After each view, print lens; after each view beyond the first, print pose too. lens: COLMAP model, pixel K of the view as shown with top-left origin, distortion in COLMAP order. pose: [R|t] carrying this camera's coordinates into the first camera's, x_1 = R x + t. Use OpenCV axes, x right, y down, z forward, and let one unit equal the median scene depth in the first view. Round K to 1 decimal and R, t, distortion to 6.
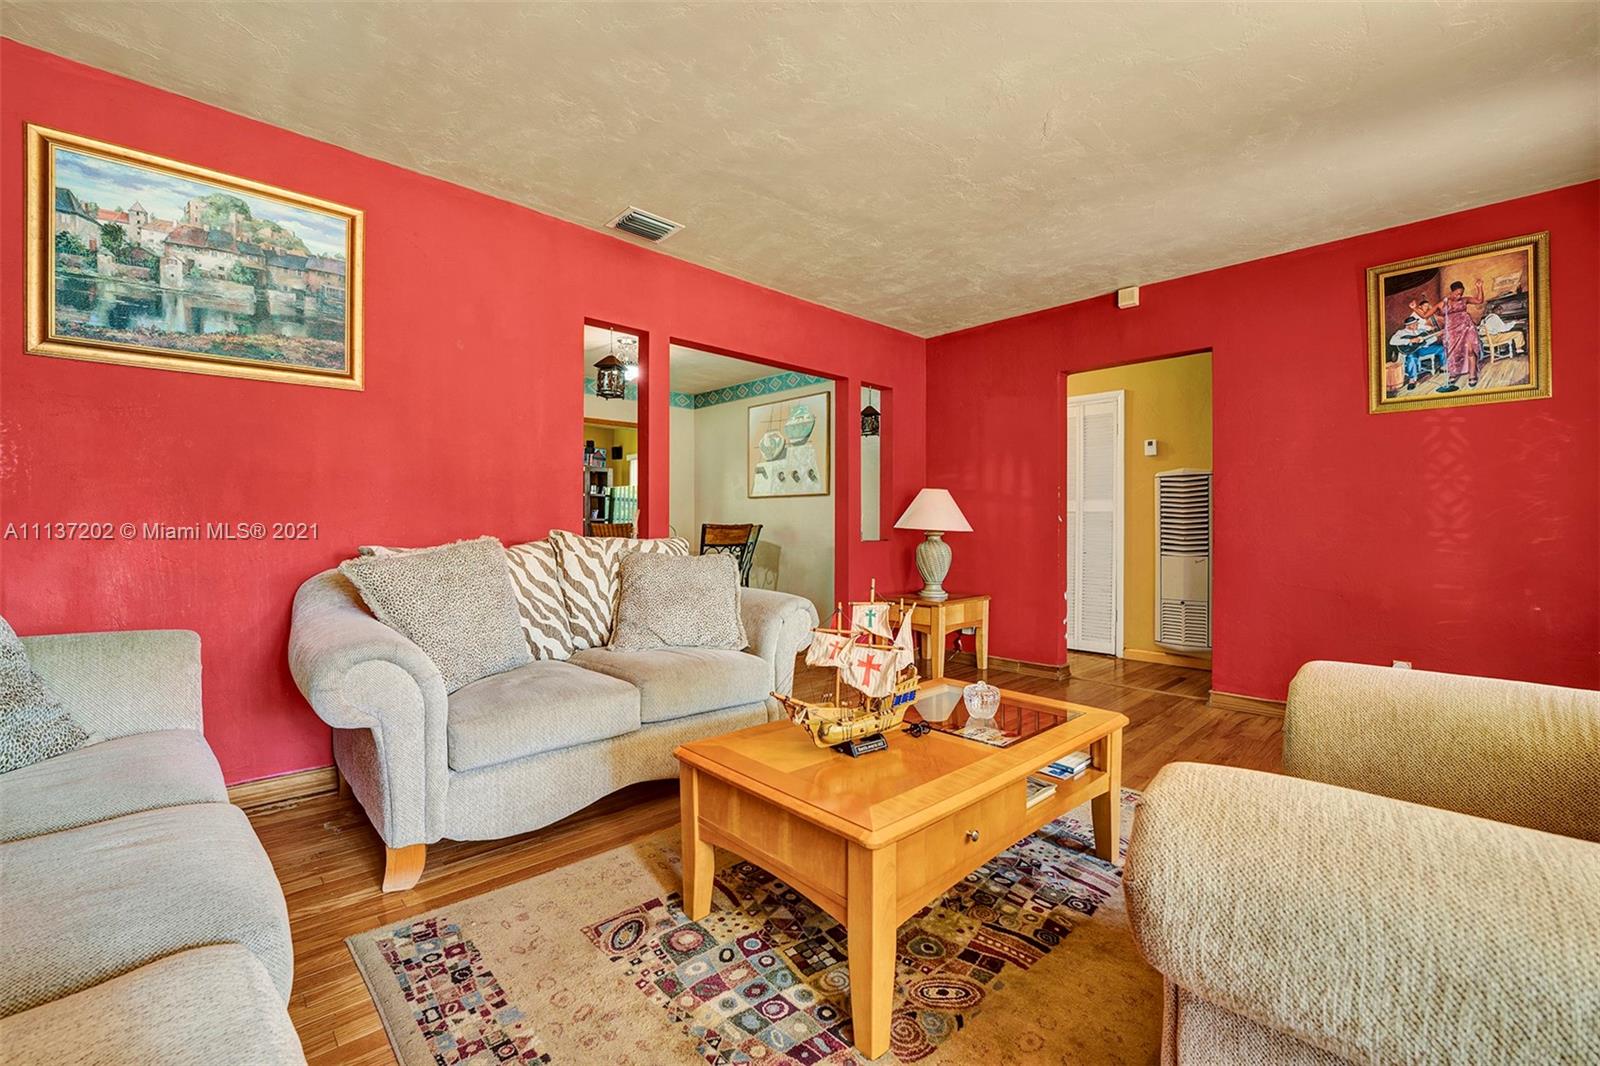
lens RADIAL K [[660.9, 0, 799.9], [0, 660.9, 530.4], [0, 0, 1]] dist [-0.019190, 0.000022]
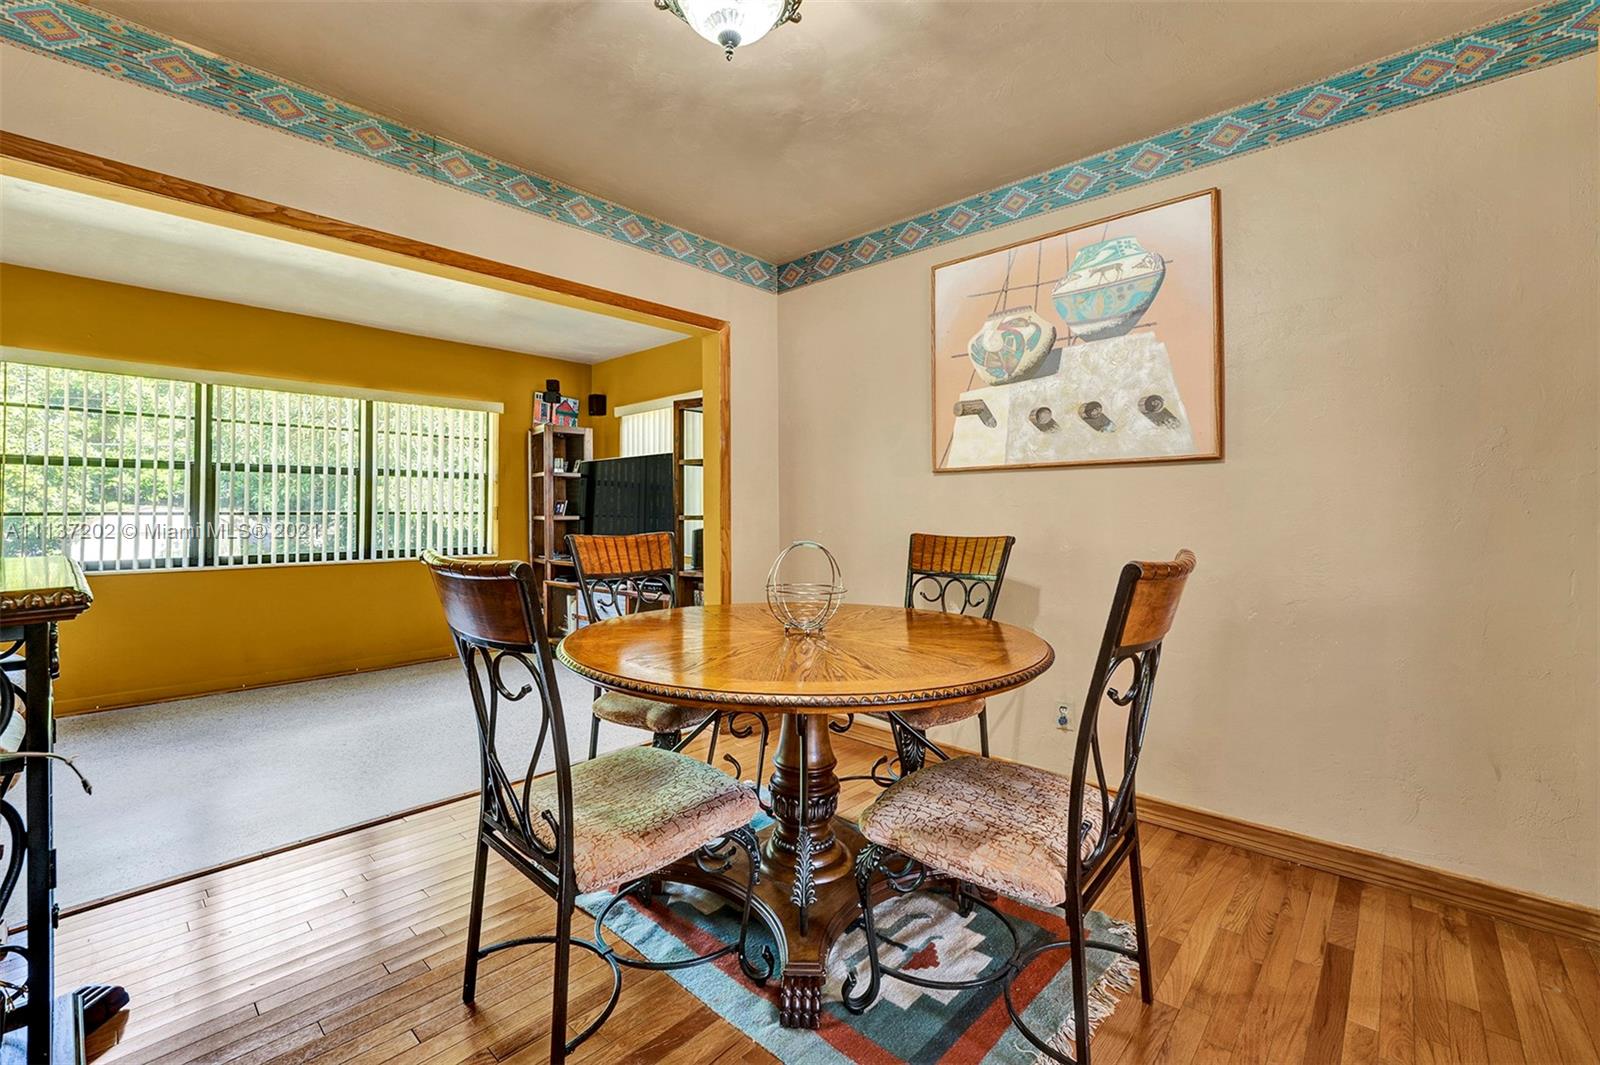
lens RADIAL K [[675.8, 0, 808.8], [0, 675.8, 521.6], [0, 0, 1]] dist [-0.027209, 0.002522]
pose [[0.997268, -0.003499, 0.073783, -0.284439], [0.003618, 0.999992, -0.001482, -0.023711], [-0.073777, 0.001745, 0.997273, 0.819049]]
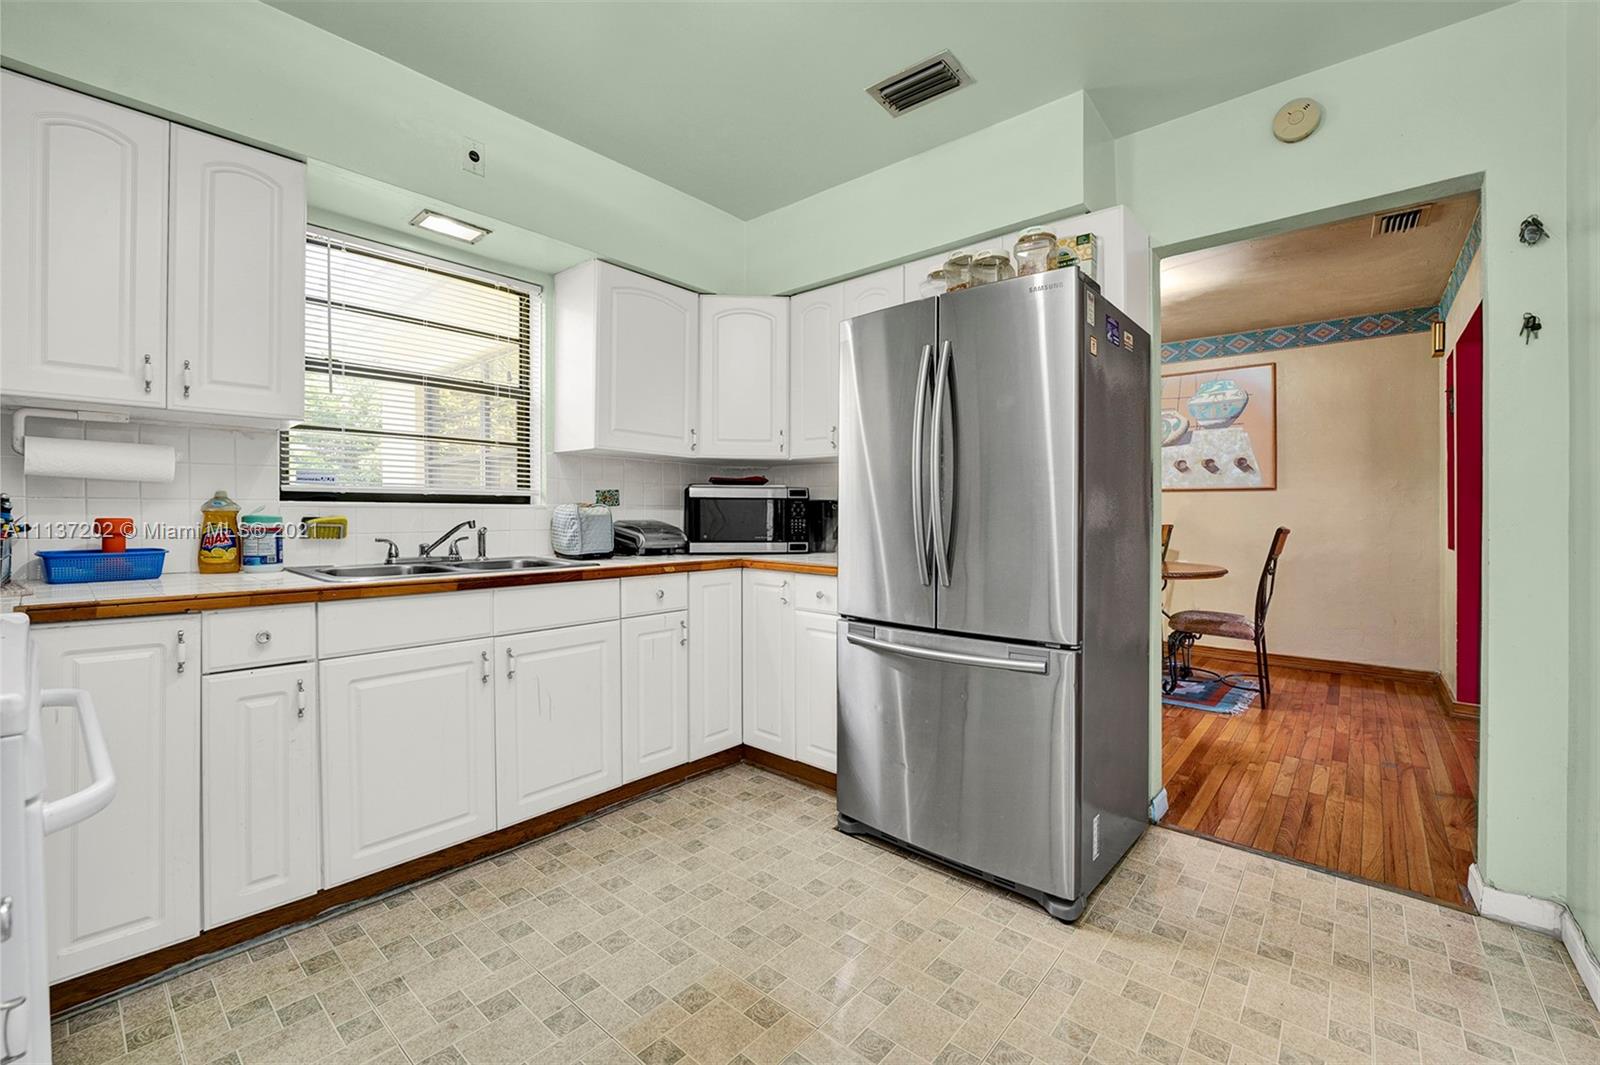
lens RADIAL K [[675.8, 0, 806.8], [0, 675.8, 523.5], [0, 0, 1]] dist [-0.027209, 0.002522]
pose [[0.993753, -0.000979, 0.111600, -0.804453], [0.000924, 0.999999, 0.000539, -0.015980], [-0.111600, -0.000433, 0.993753, 0.316961]]
